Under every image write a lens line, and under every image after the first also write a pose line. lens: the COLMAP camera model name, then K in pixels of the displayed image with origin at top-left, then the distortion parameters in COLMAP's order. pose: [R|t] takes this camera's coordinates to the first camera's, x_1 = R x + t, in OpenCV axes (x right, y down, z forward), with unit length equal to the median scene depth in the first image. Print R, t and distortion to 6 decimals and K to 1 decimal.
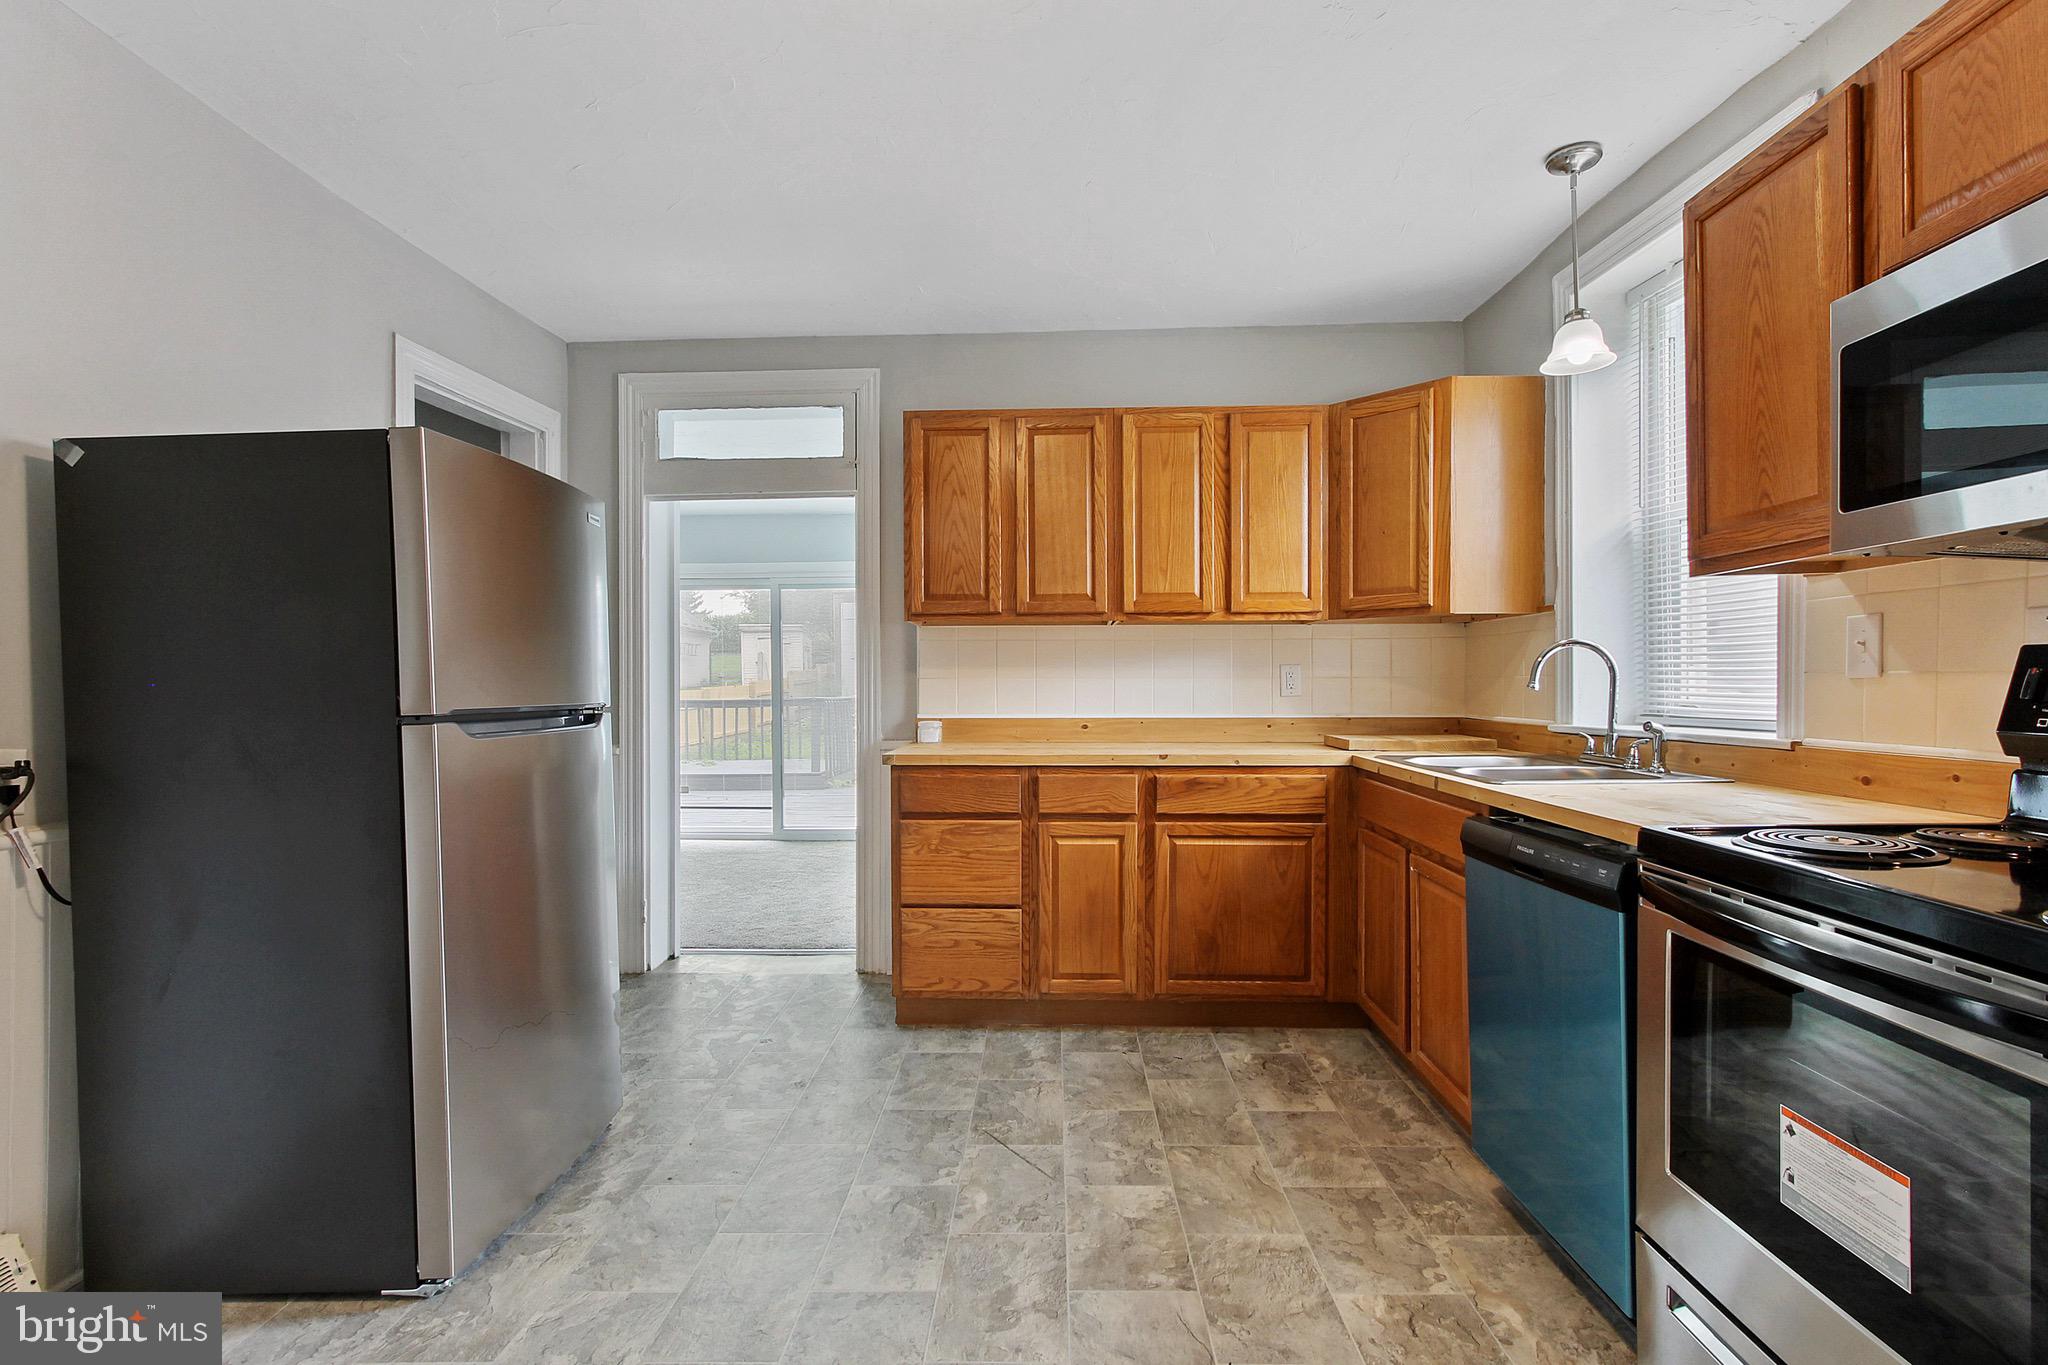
lens RADIAL K [[958.2, 0, 1024.5], [0, 958.2, 697.3], [0, 0, 1]] dist [-0.003529, 0.000045]
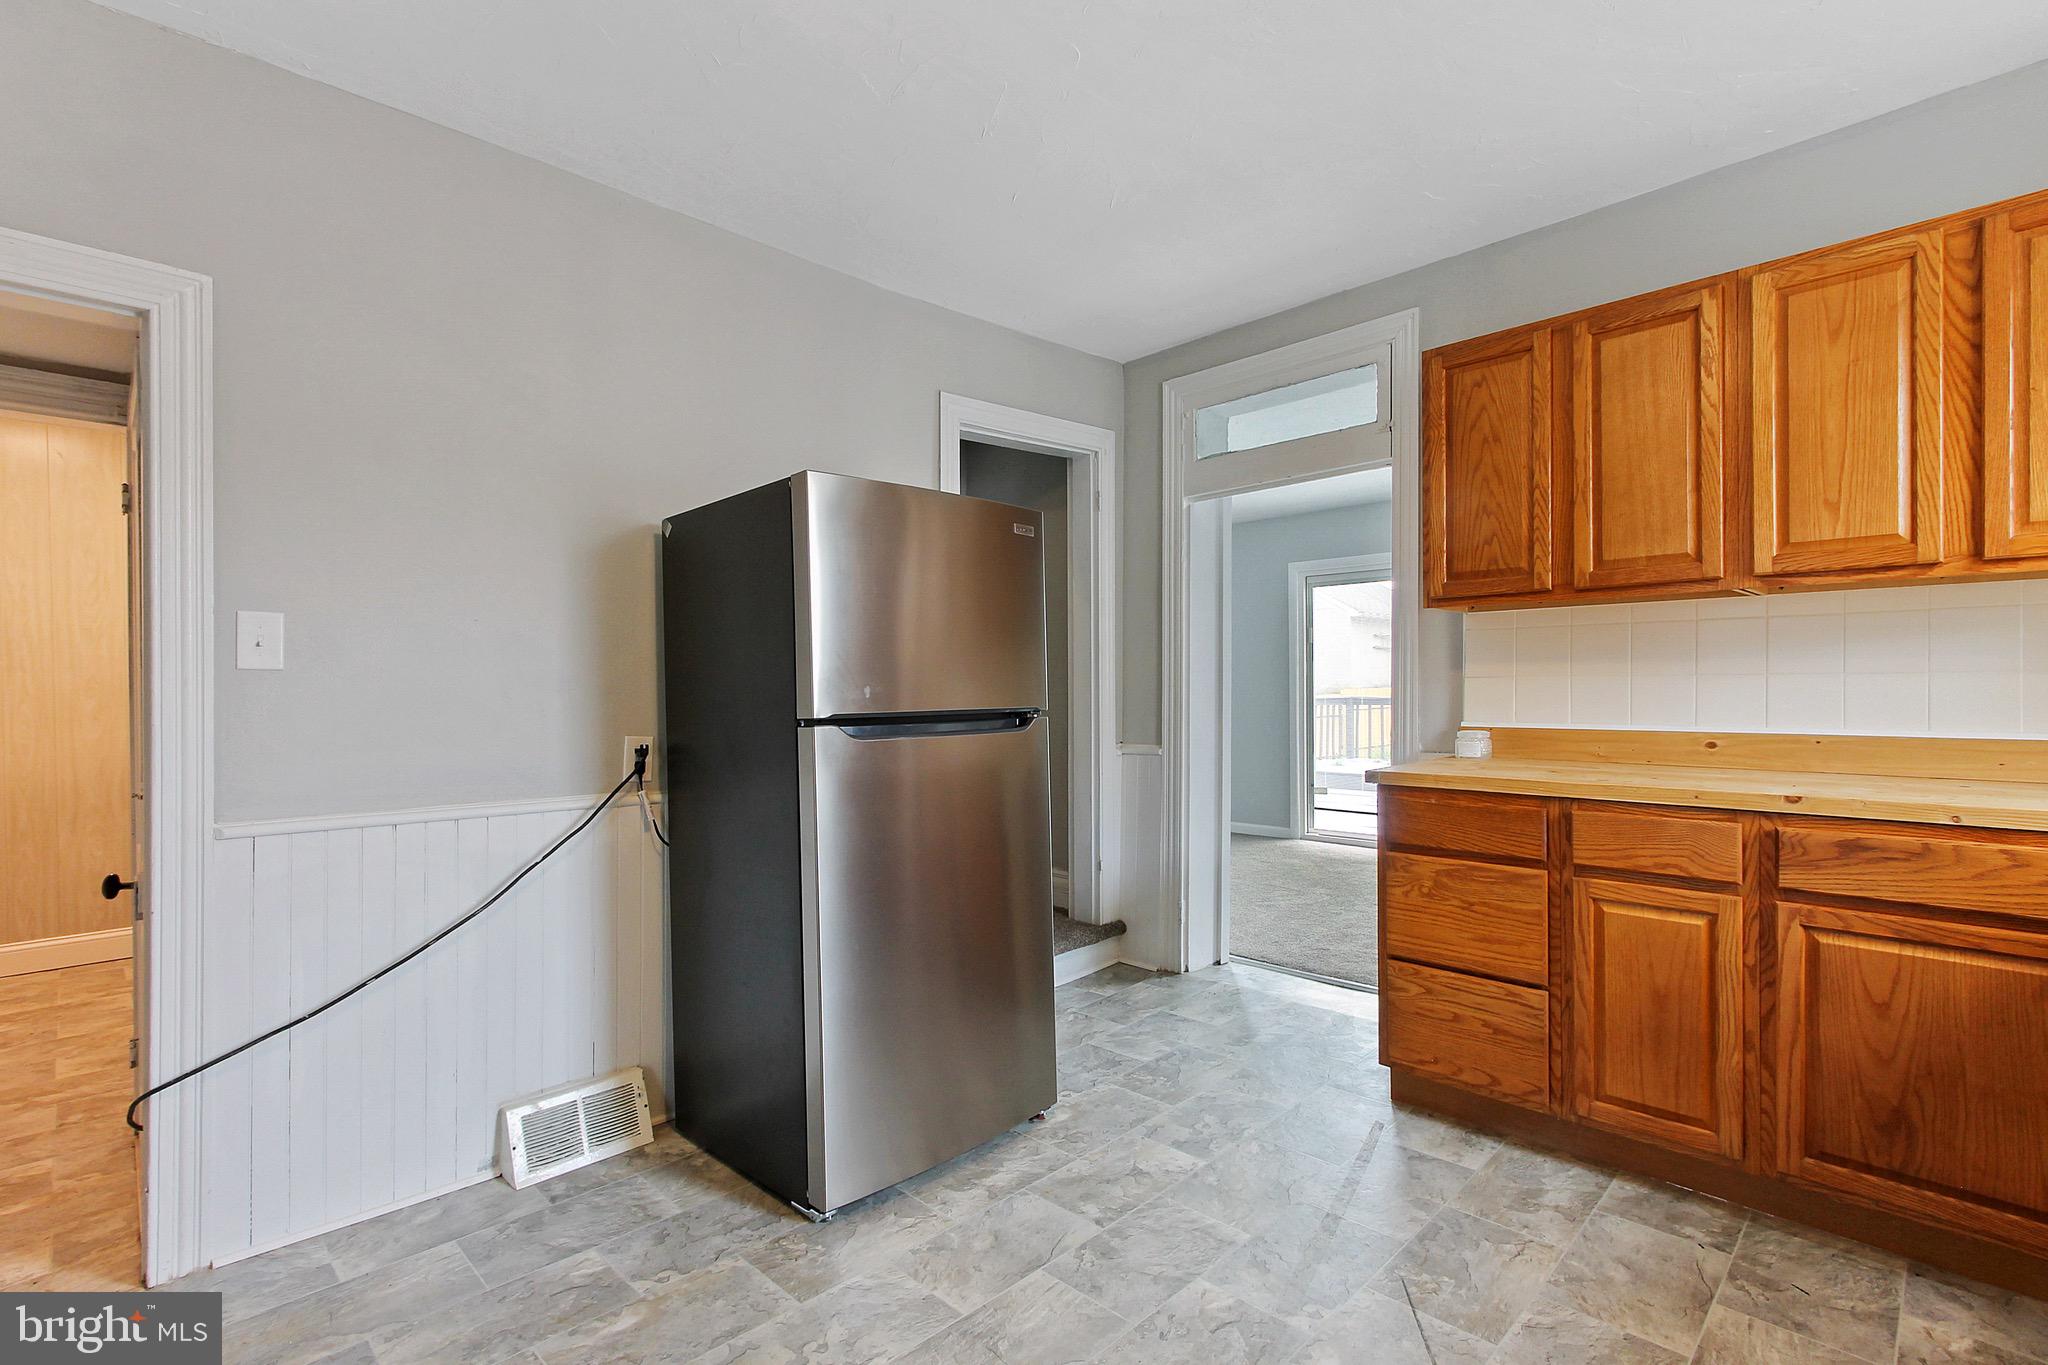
lens RADIAL K [[952.0, 0, 1027.9], [0, 952.0, 689.5], [0, 0, 1]] dist [-0.001431, 0.004013]
pose [[0.729131, -0.000466, -0.684374, 0.206252], [-0.002114, 0.999993, -0.002932, -0.007593], [0.684370, 0.003585, 0.729126, 0.196369]]
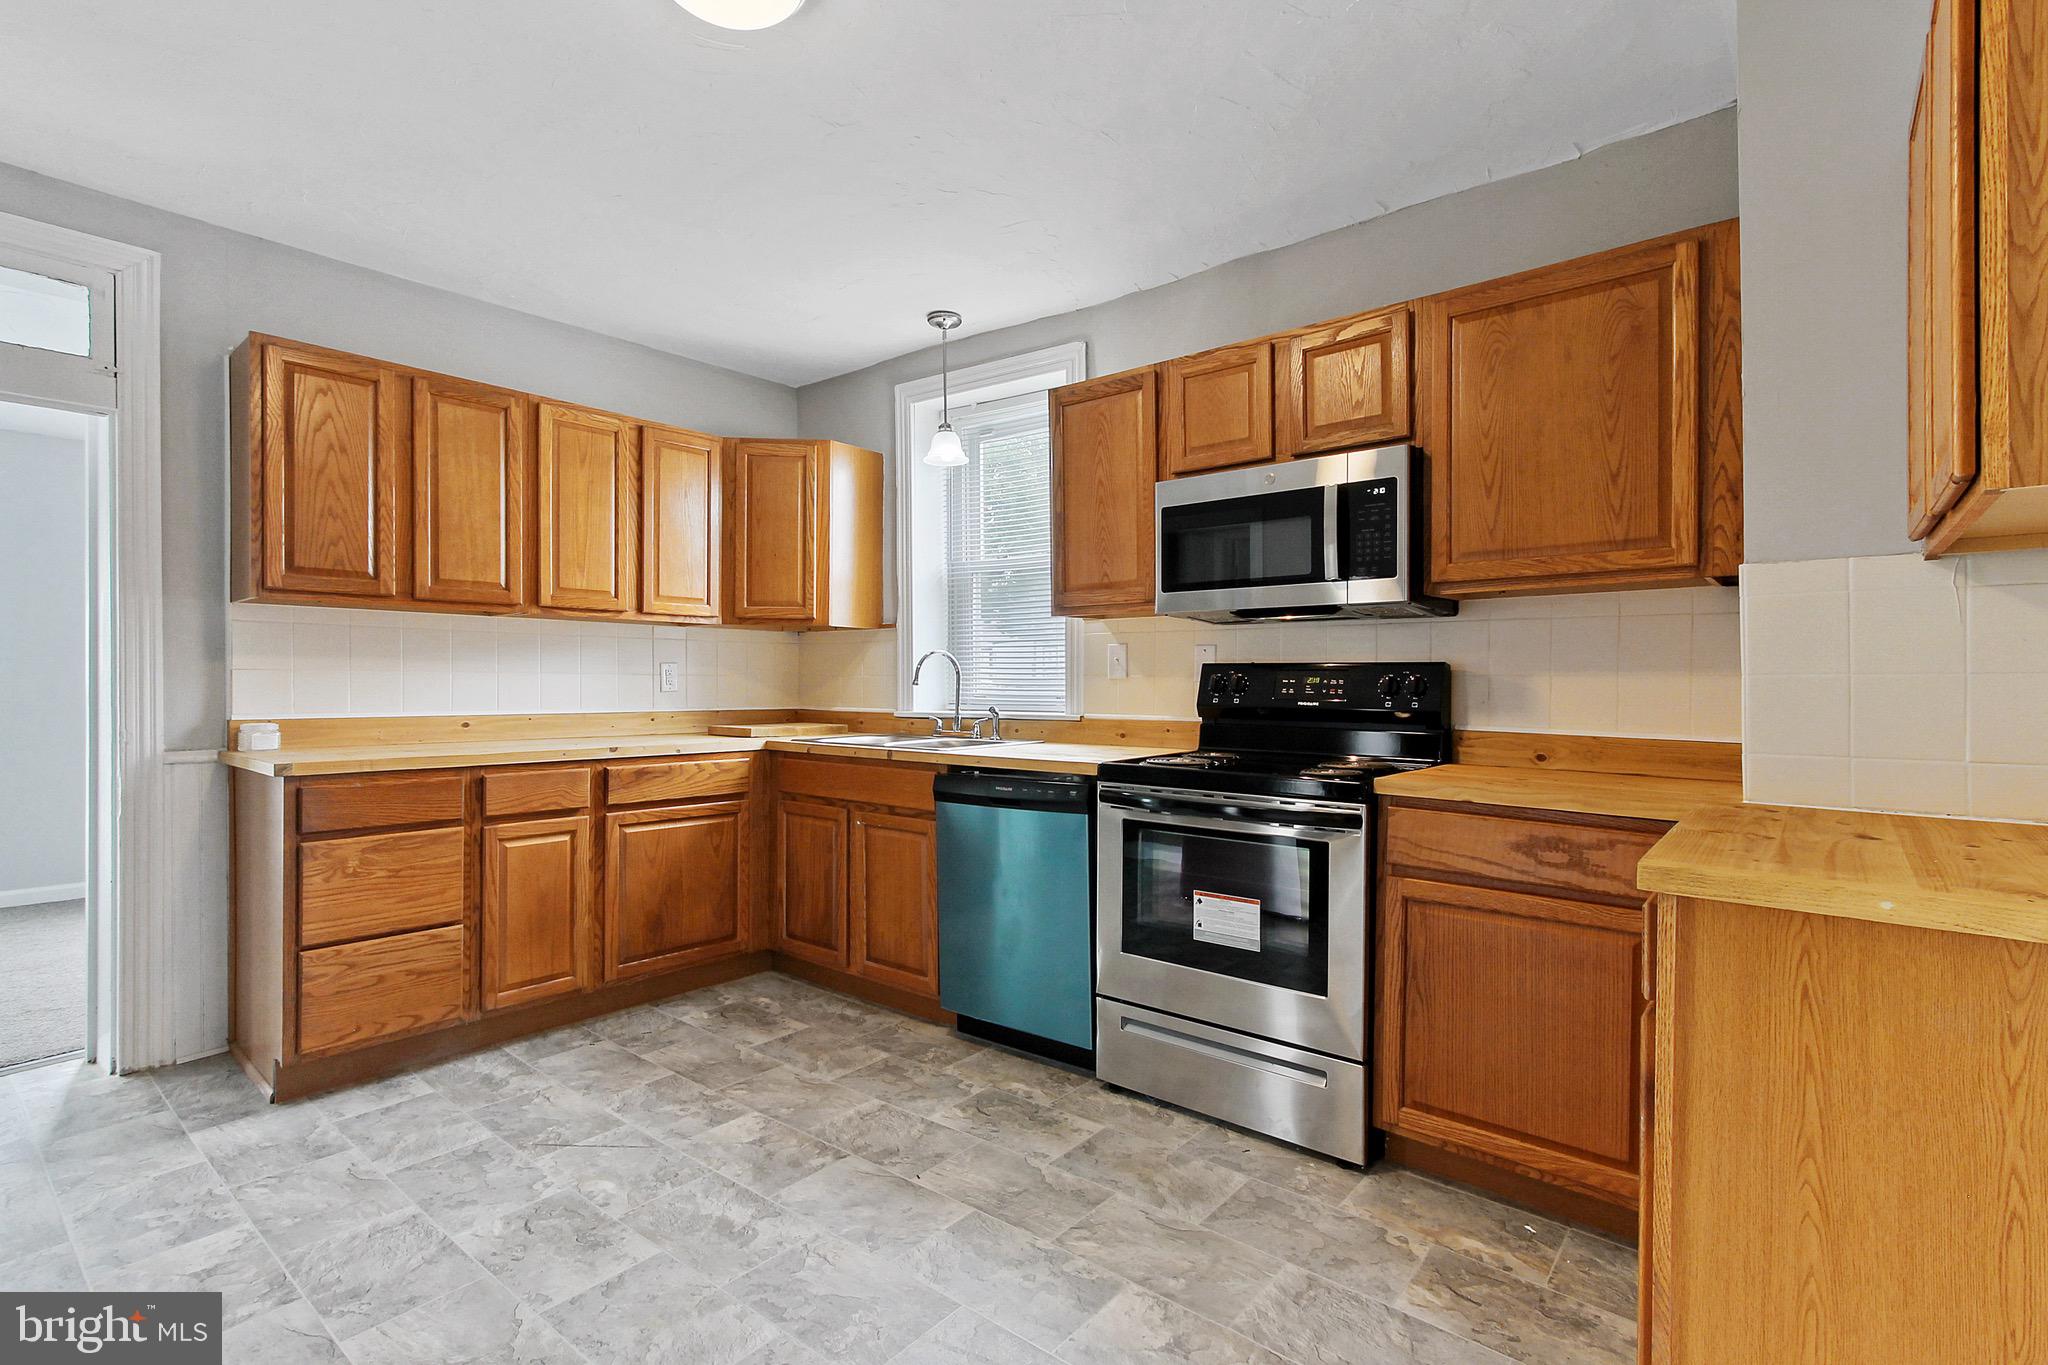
lens RADIAL K [[957.5, 0, 1024.0], [0, 957.5, 682.5], [0, 0, 1]] dist [-0.000924, -0.000291]
pose [[0.610839, 0.007560, 0.791719, -0.400771], [0.005332, 0.999892, -0.013661, 0.006260], [-0.791737, 0.012566, 0.610733, 0.019171]]
